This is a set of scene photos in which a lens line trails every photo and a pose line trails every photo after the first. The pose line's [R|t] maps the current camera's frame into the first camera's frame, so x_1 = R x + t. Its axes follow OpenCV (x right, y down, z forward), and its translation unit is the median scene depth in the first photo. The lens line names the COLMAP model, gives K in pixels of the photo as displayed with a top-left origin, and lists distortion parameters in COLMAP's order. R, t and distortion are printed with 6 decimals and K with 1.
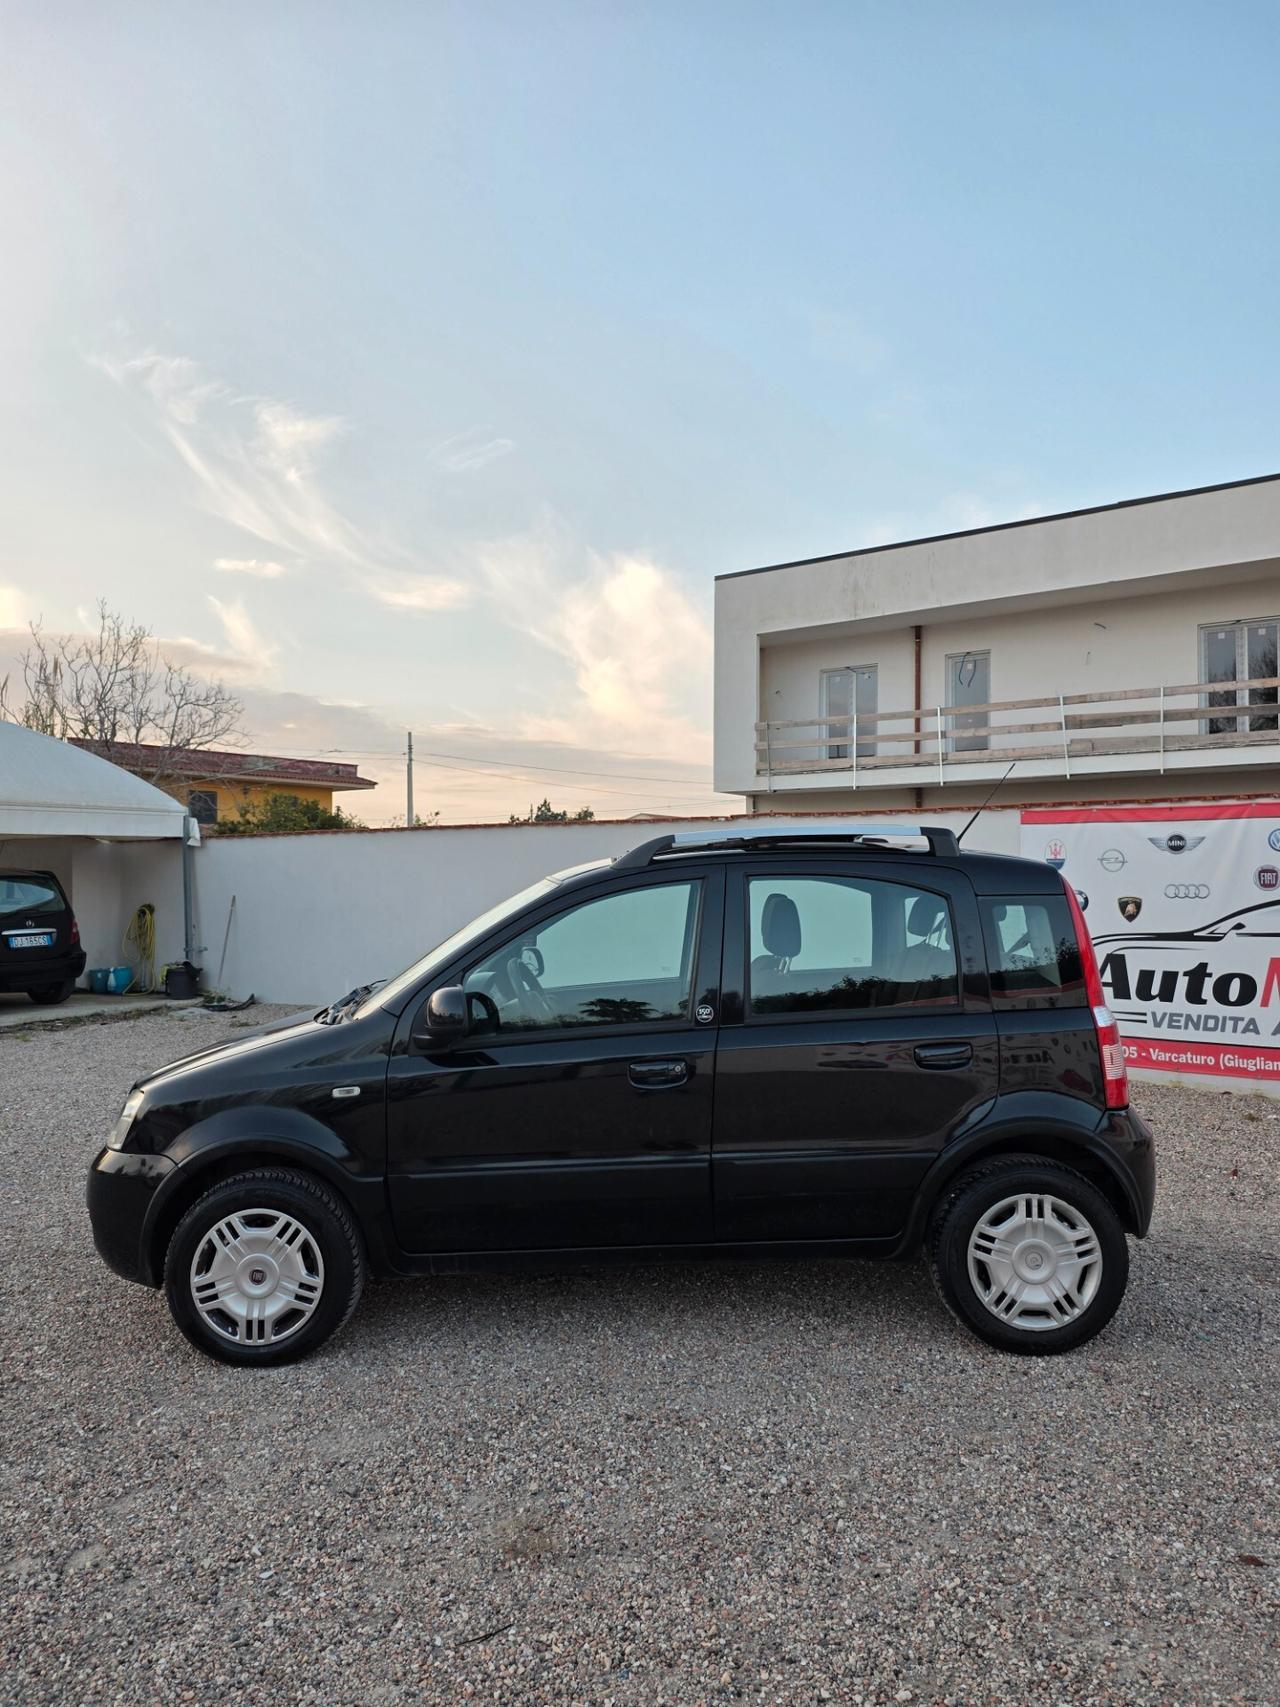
lens RADIAL K [[1177.1, 0, 656.5], [0, 1177.1, 855.6], [0, 0, 1]] dist [0.033498, -0.021525]
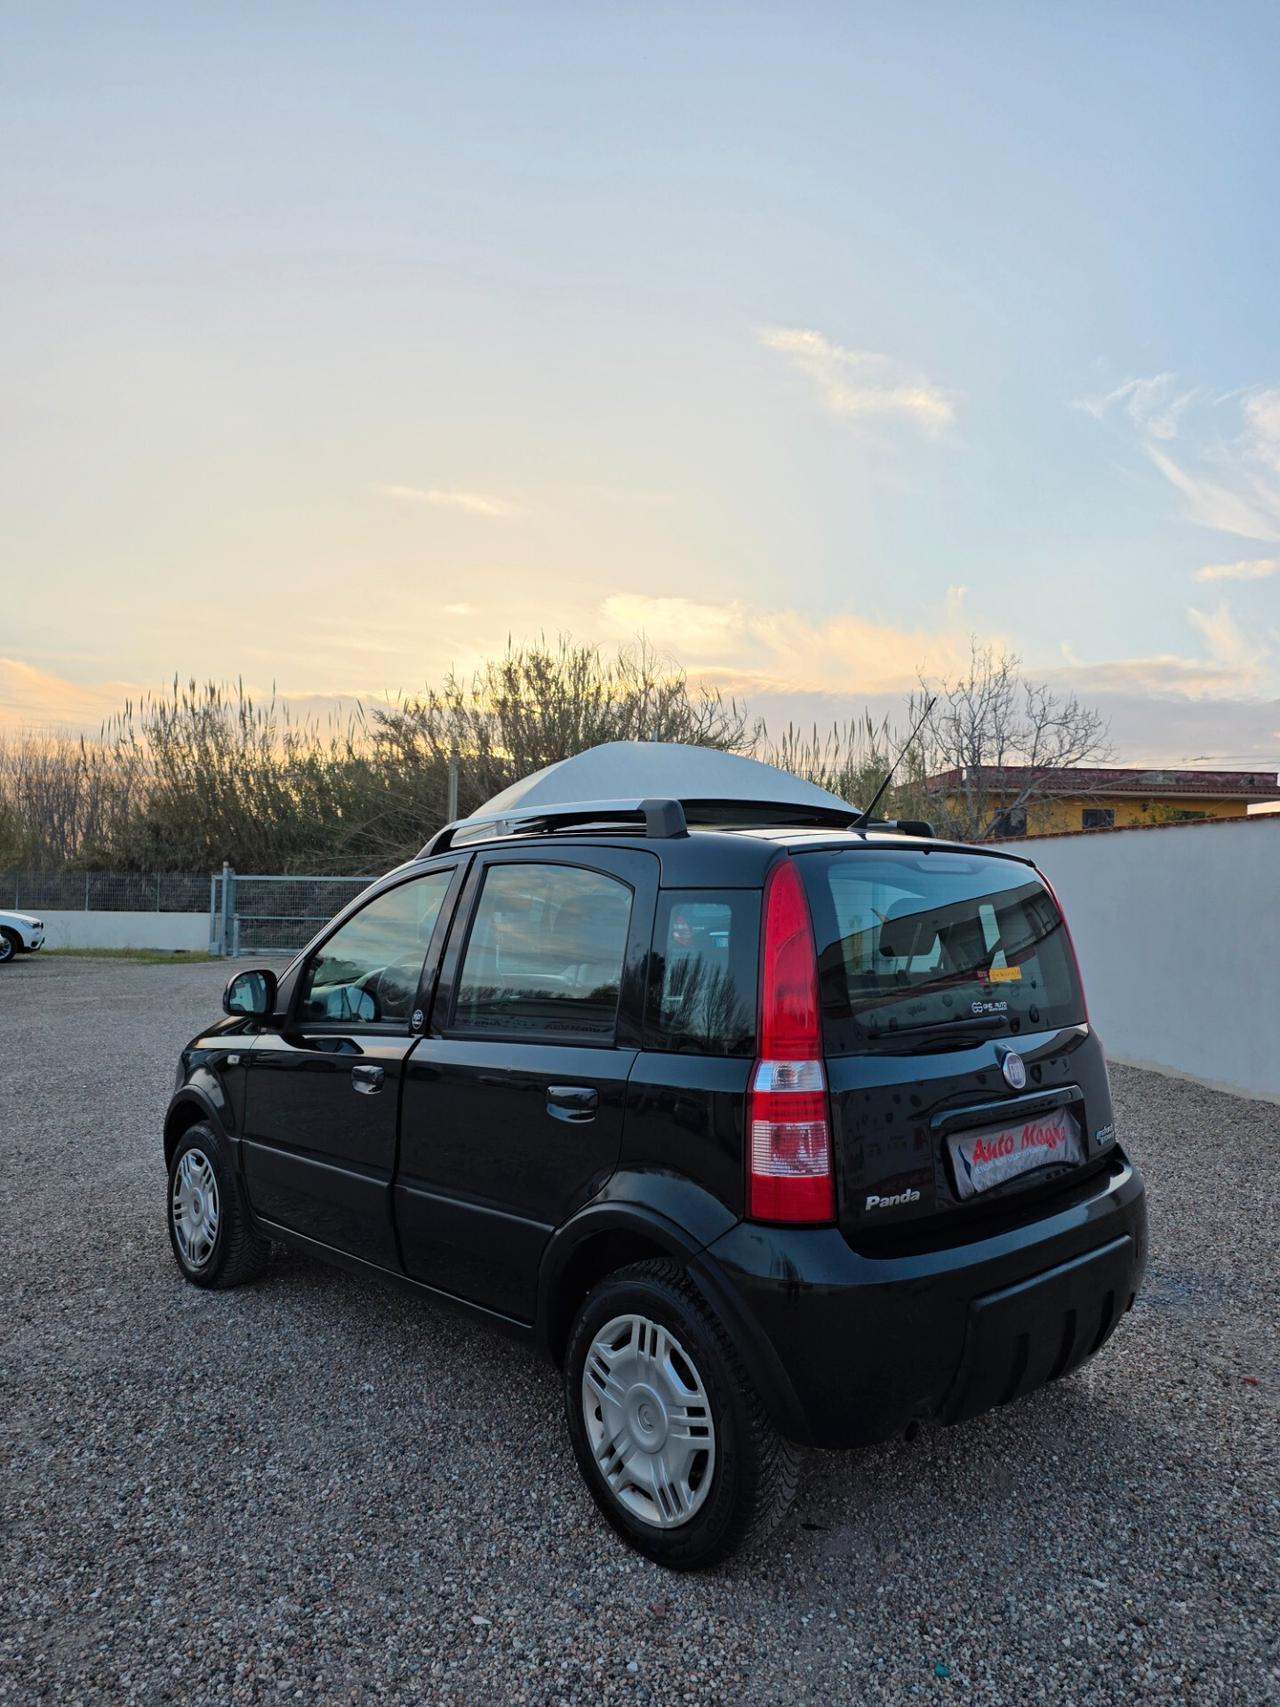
lens RADIAL K [[1177.1, 0, 656.5], [0, 1177.1, 855.6], [0, 0, 1]] dist [0.033498, -0.021525]
pose [[0.666316, -0.016786, -0.745480, 0.102951], [0.001667, 0.999778, -0.021023, 0.003562], [0.745667, 0.012765, 0.666196, 0.065869]]
